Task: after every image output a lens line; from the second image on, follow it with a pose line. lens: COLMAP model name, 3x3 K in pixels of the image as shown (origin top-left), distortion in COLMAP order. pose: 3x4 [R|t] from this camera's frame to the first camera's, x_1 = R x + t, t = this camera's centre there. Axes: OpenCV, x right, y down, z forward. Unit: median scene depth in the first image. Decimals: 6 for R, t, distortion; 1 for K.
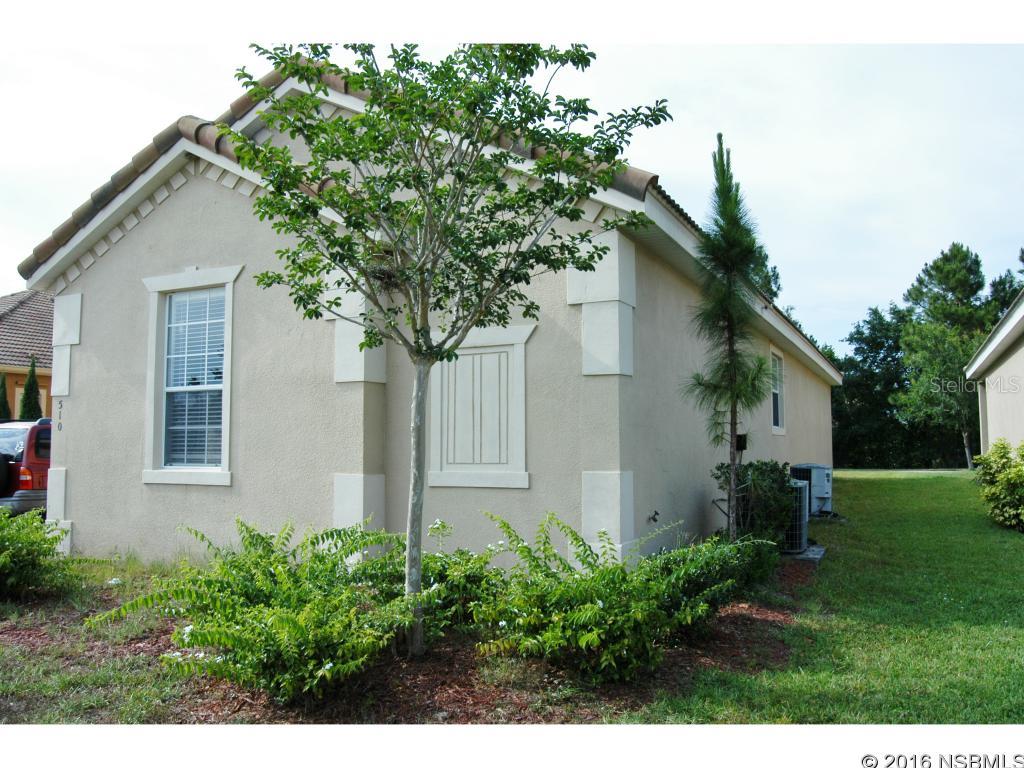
lens RADIAL K [[821.0, 0, 511.3], [0, 821.0, 386.7], [0, 0, 1]] dist [-0.005016, -0.000999]
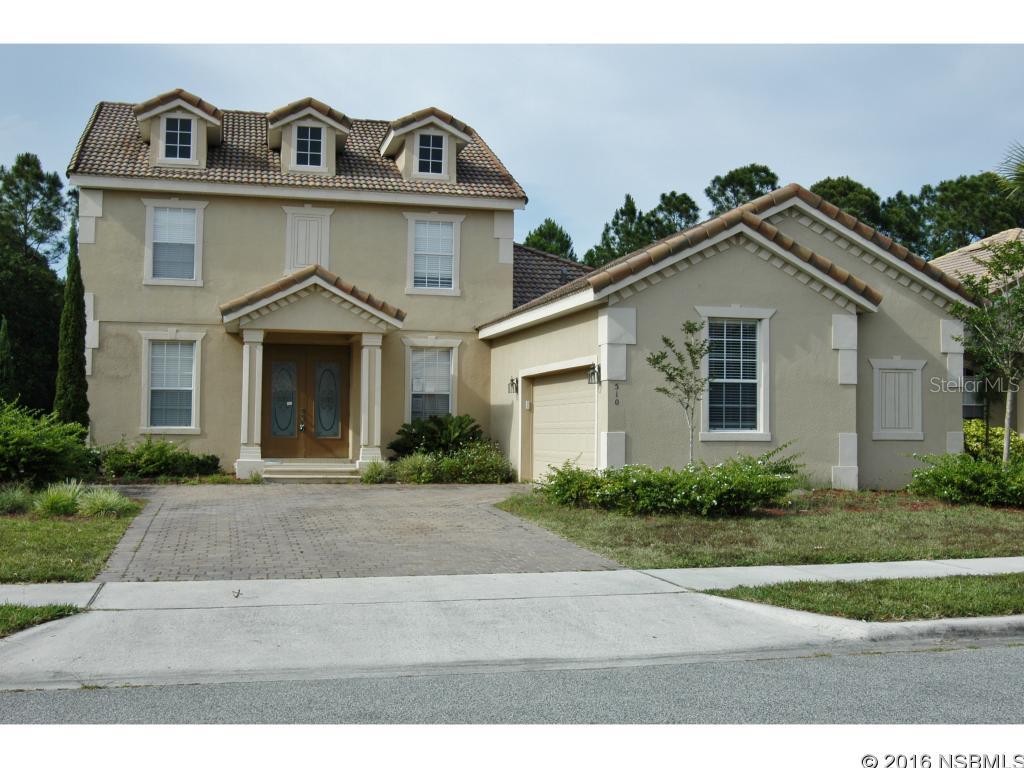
lens RADIAL K [[1255.4, 0, 512.3], [0, 1255.4, 383.2], [0, 0, 1]] dist [-0.019412, 0.000000]
pose [[0.734848, 0.029756, 0.677579, -2.535690], [-0.059126, 0.998044, 0.020294, -0.019209], [-0.675650, -0.054976, 0.735170, -0.539414]]
